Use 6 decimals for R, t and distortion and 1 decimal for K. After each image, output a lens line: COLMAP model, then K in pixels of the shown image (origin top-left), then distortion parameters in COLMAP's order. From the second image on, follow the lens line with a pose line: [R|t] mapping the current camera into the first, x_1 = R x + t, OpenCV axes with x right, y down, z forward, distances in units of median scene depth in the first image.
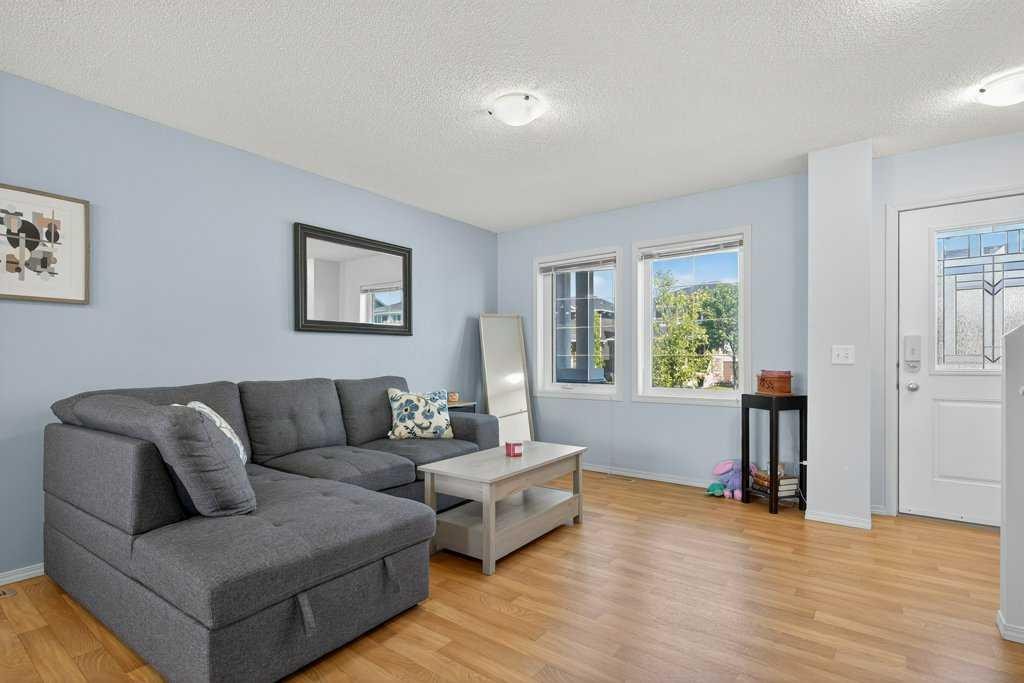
lens RADIAL K [[493.4, 0, 512.2], [0, 493.4, 366.4], [0, 0, 1]] dist [-0.000221, 0.000134]
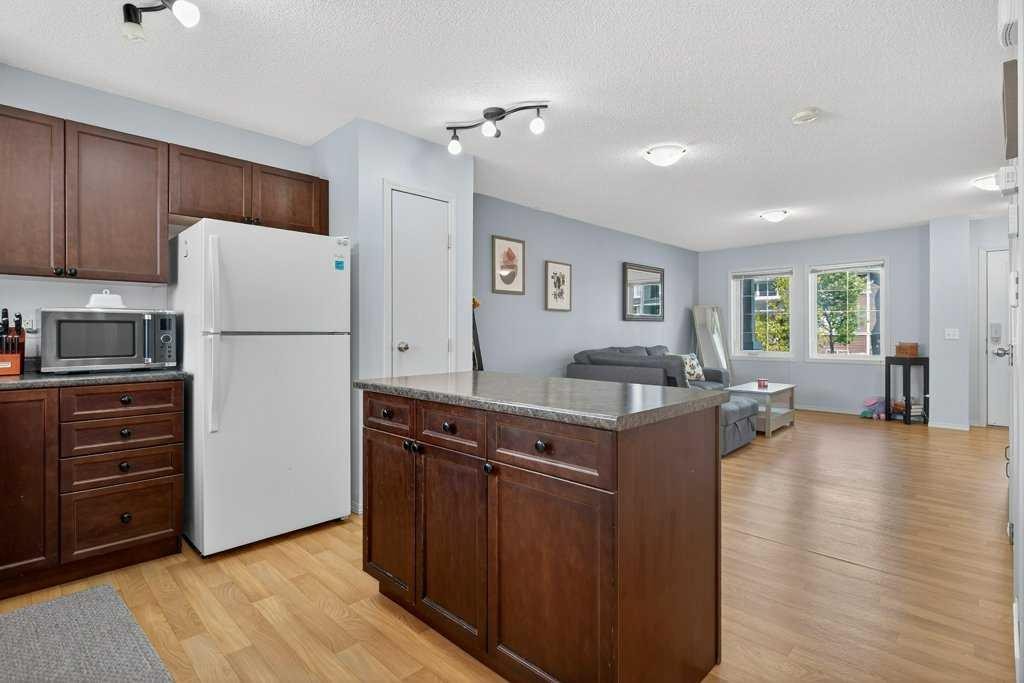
lens RADIAL K [[493.4, 0, 510.3], [0, 493.4, 334.0], [0, 0, 1]] dist [-0.000221, 0.000134]
pose [[0.991190, 0.002271, -0.132428, -0.613481], [-0.003220, 0.999971, -0.006955, -0.006381], [0.132408, 0.007321, 0.991168, -0.889136]]
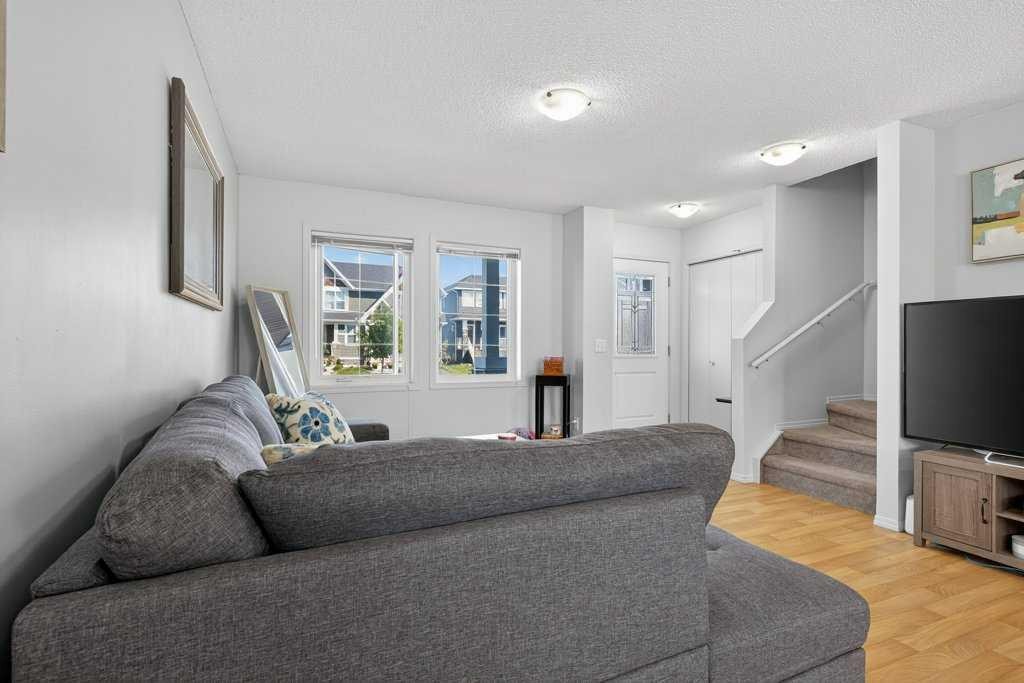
lens RADIAL K [[493.4, 0, 507.9], [0, 493.4, 343.8], [0, 0, 1]] dist [-0.000221, 0.000134]
pose [[0.499814, 0.008696, 0.866089, -0.680956], [-0.000054, 0.999950, -0.010009, -0.014368], [-0.866133, 0.004956, 0.499789, 0.438136]]
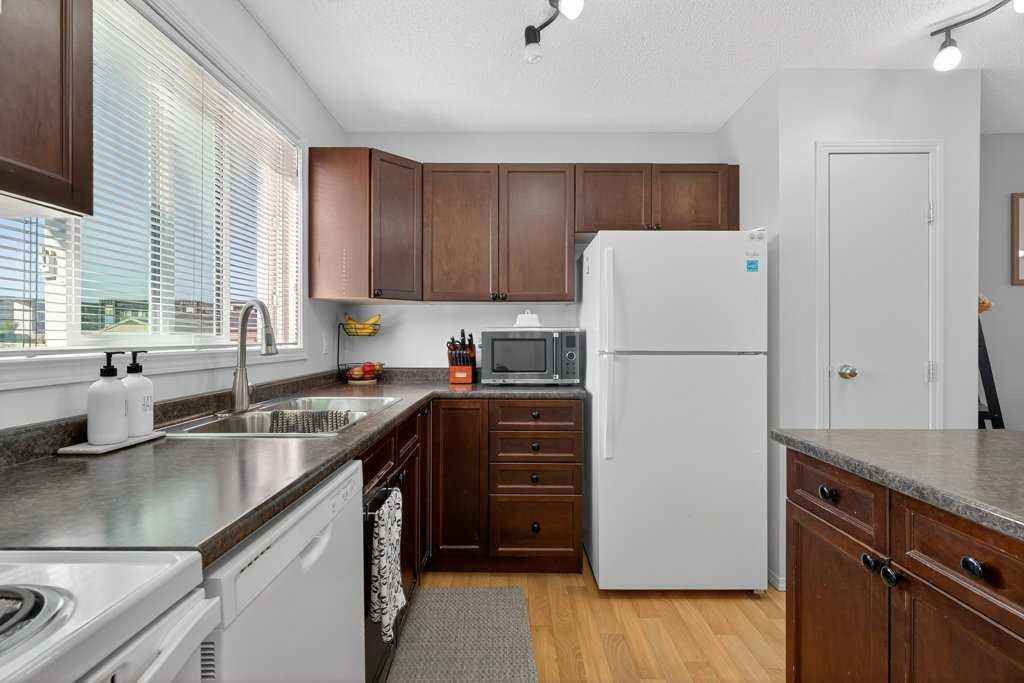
lens RADIAL K [[493.4, 0, 501.9], [0, 493.4, 334.7], [0, 0, 1]] dist [-0.000221, 0.000134]
pose [[0.588267, -0.000418, -0.808666, -0.662266], [-0.012282, 0.999880, -0.009452, -0.021743], [0.808573, 0.015492, 0.588192, -0.784487]]
